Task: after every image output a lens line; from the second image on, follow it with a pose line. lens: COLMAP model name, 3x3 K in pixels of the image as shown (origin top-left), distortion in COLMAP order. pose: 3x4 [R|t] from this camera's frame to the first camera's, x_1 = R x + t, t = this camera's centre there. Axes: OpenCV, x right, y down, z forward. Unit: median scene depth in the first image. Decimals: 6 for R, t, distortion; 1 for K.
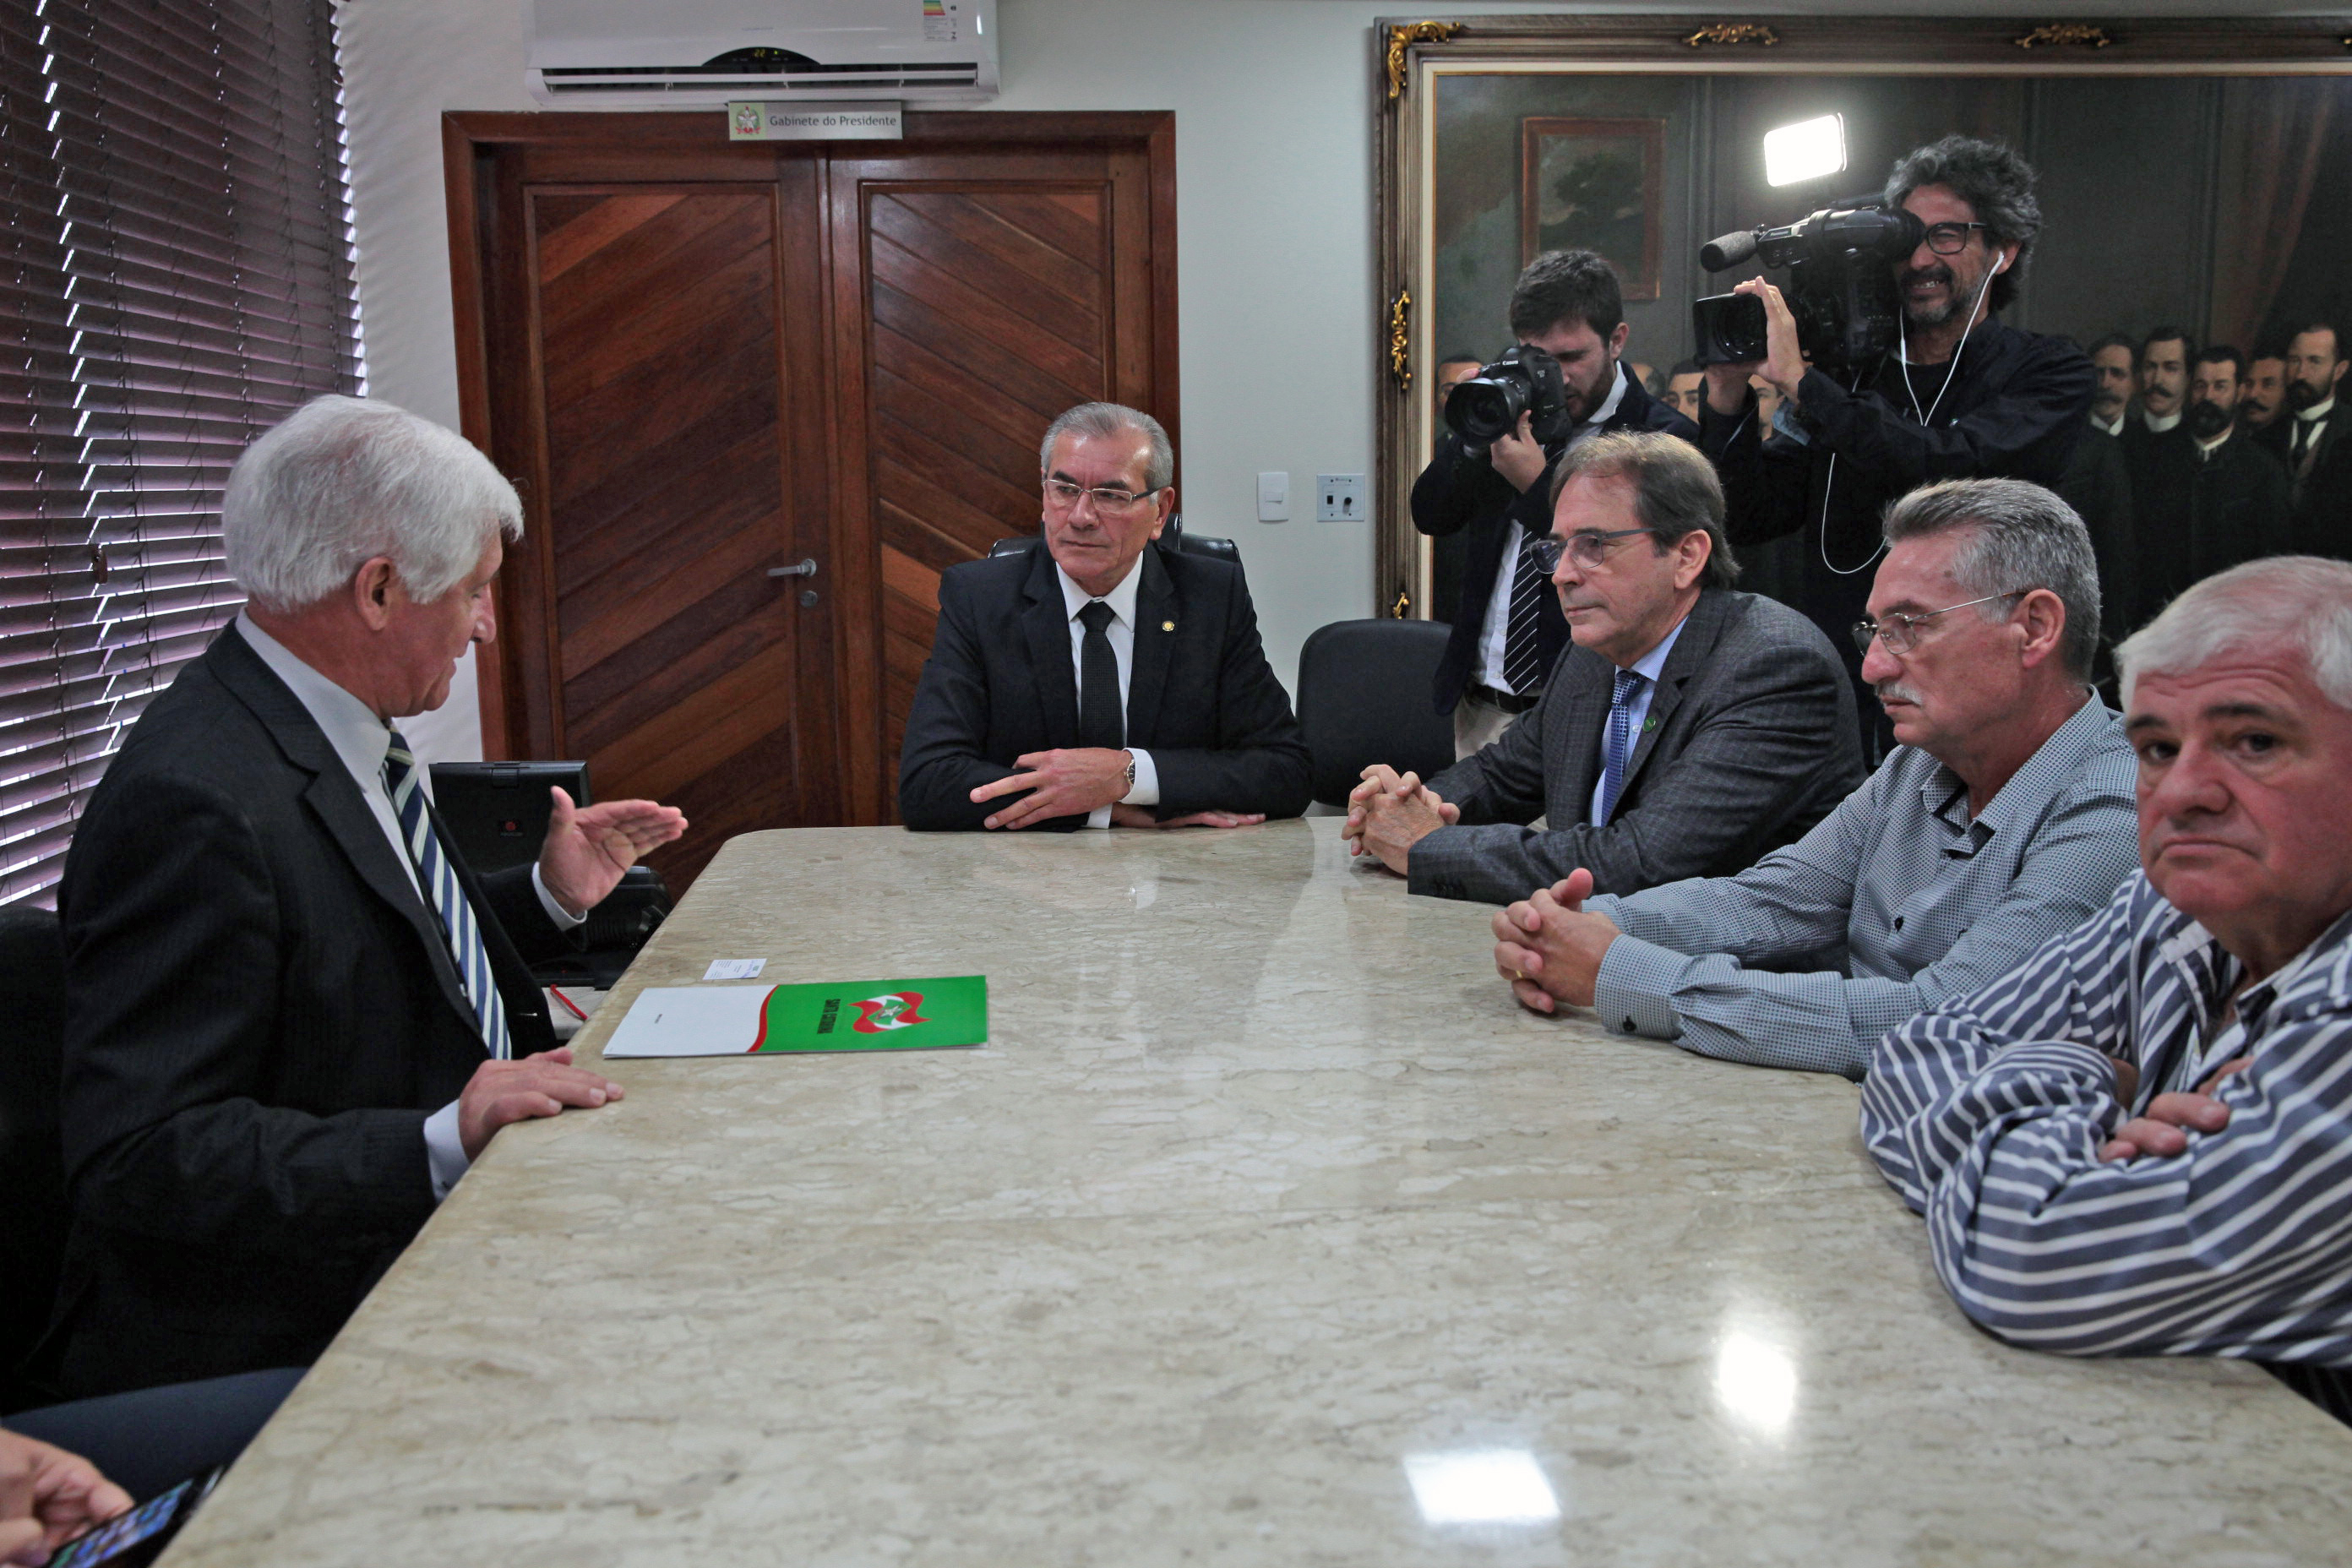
lens RADIAL K [[2076.2, 0, 1176.0], [0, 2076.2, 784.0], [0, 0, 1]] dist [-0.036616, 0.121884]
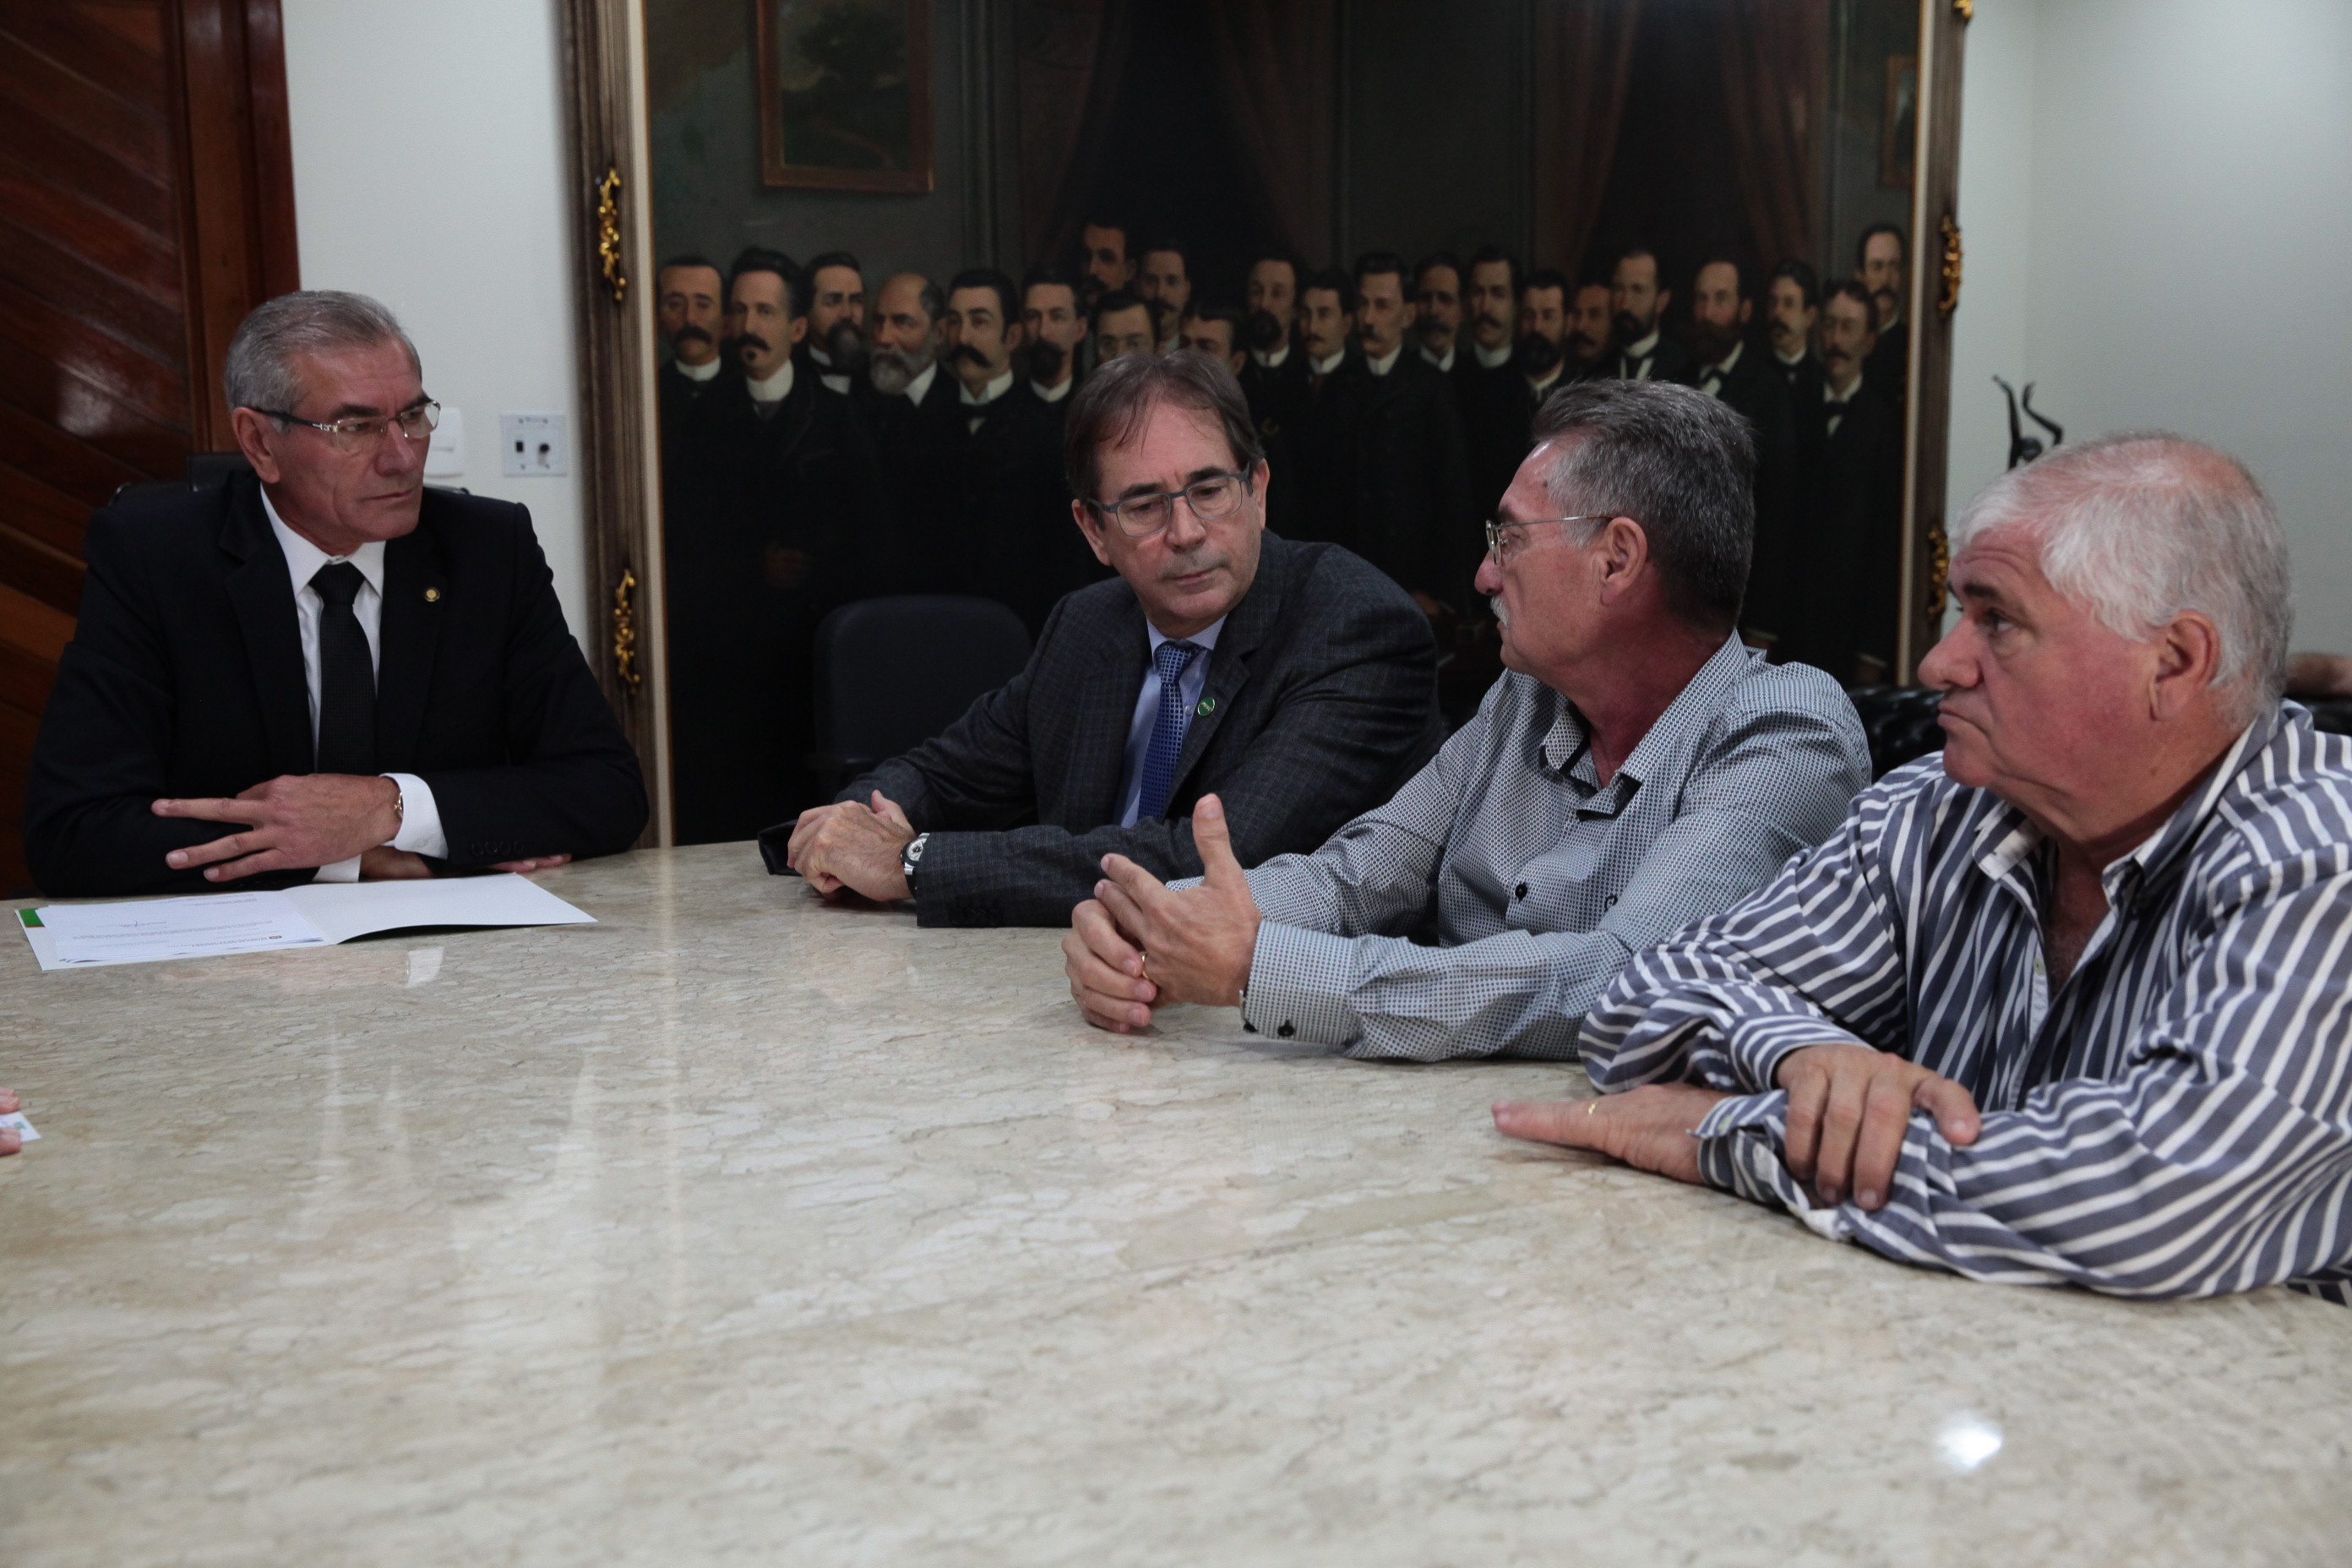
lens RADIAL K [[2721.1, 0, 1176.0], [0, 2721.1, 784.0], [0, 0, 1]] dist [0.045377, 0.039822]
pose [[0.915964, -0.050047, 0.398126, -0.108742], [0.061036, 0.998023, -0.014968, 0.012794], [-0.396590, 0.038010, 0.917208, 0.015521]]
